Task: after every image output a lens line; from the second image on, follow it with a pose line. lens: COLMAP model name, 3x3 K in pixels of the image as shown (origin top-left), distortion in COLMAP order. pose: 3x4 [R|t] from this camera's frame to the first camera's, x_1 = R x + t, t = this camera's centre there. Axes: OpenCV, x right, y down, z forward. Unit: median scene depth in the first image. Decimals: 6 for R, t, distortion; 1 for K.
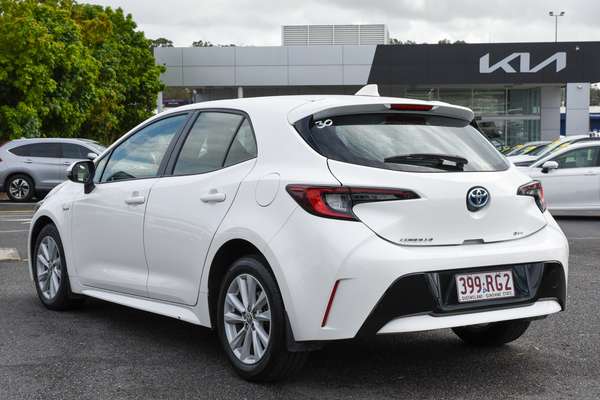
lens RADIAL K [[879.5, 0, 299.1], [0, 879.5, 198.1], [0, 0, 1]] dist [0.106675, 0.000000]
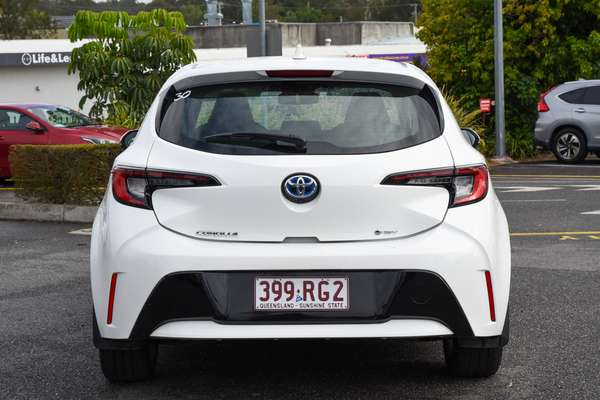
lens RADIAL K [[1175.3, 0, 300.3], [0, 1175.3, 200.9], [0, 0, 1]] dist [0.203583, 0.000000]
pose [[0.857367, 0.038854, -0.513237, 0.767531], [-0.020773, 0.998946, 0.040923, -0.032122], [0.514286, -0.024424, 0.857271, 0.058184]]
